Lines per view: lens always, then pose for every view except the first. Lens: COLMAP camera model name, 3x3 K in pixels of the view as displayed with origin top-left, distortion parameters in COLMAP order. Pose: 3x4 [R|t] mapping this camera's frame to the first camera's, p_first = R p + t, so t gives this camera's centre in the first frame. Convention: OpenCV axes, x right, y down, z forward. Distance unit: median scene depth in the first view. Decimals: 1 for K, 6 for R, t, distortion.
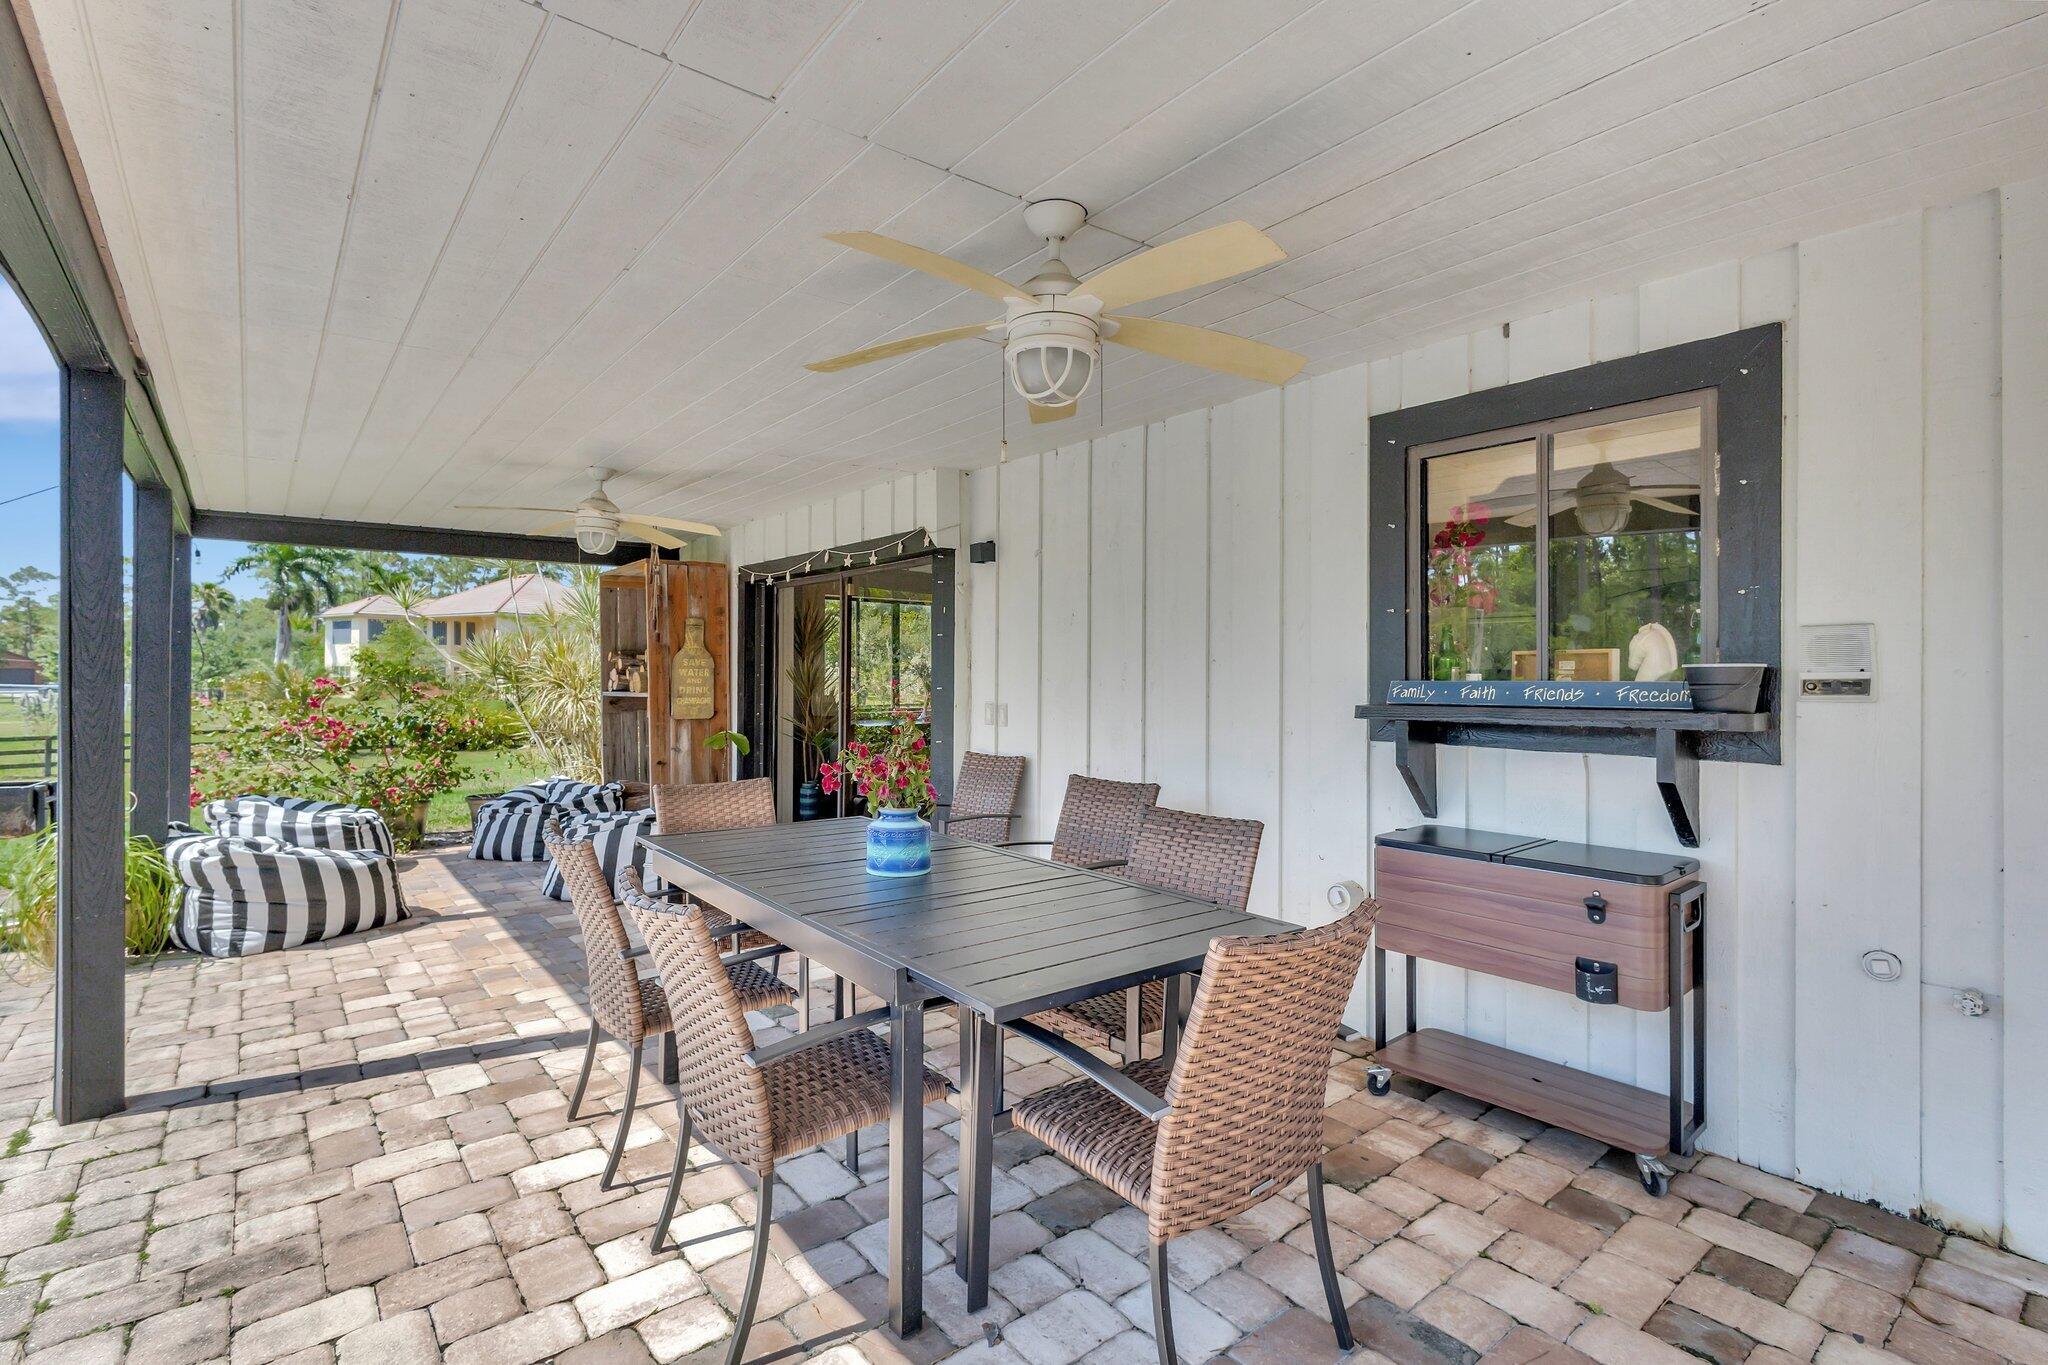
lens RADIAL K [[964.0, 0, 1031.6], [0, 964.0, 682.7], [0, 0, 1]] dist [0.010250, -0.000445]
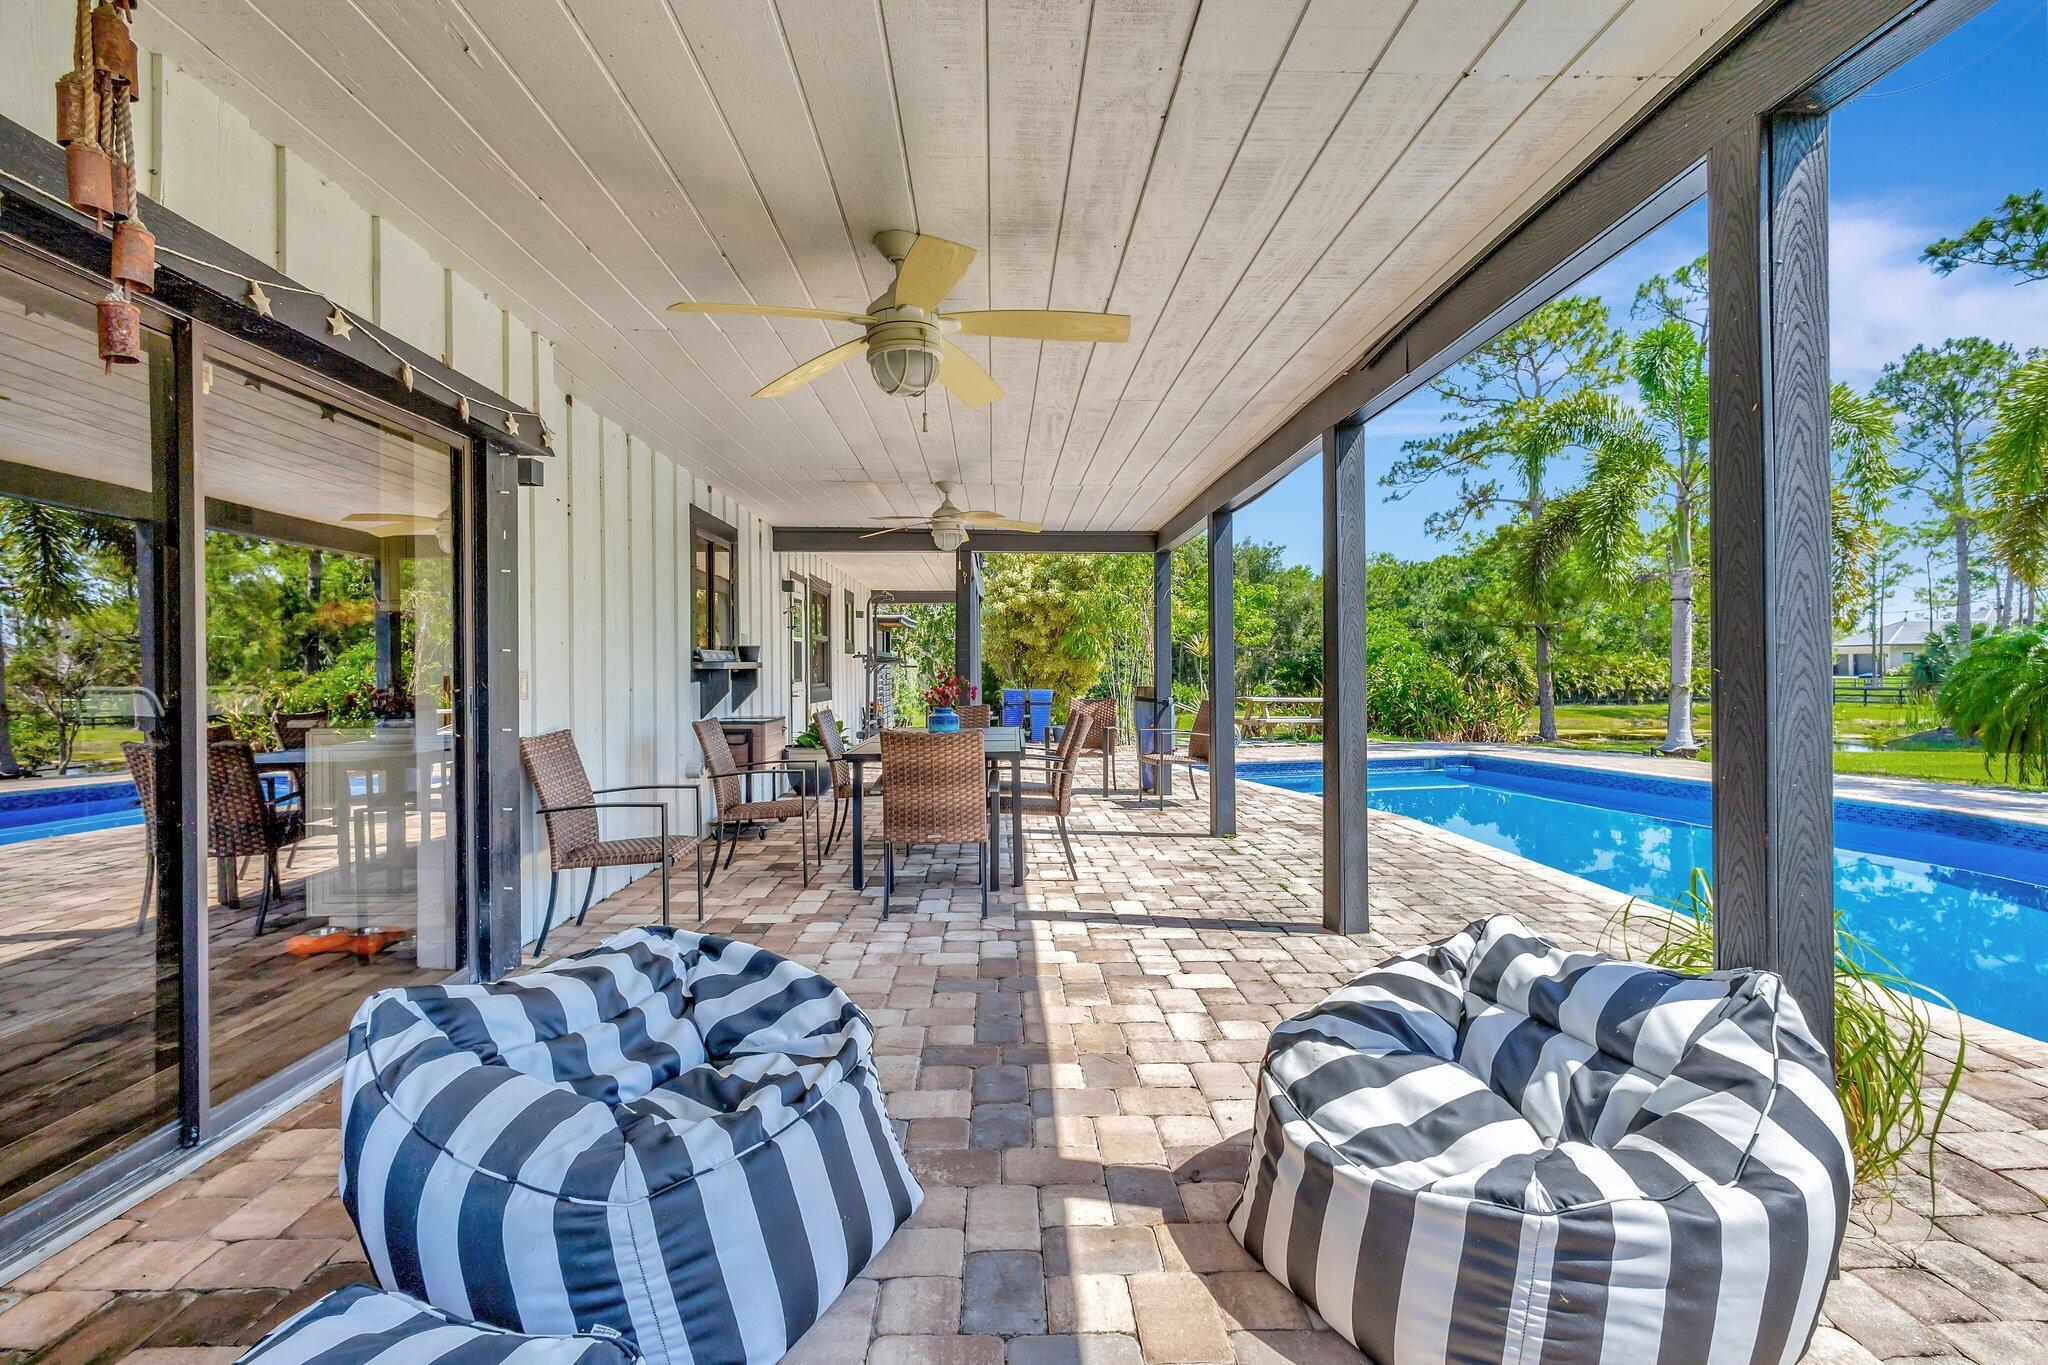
lens RADIAL K [[964.0, 0, 1031.6], [0, 964.0, 682.7], [0, 0, 1]] dist [0.010250, -0.000445]
pose [[-0.800659, 0.003801, 0.599109, -0.520196], [0.009853, 0.999928, 0.006824, 0.019793], [-0.599040, 0.011367, -0.800639, 0.867551]]
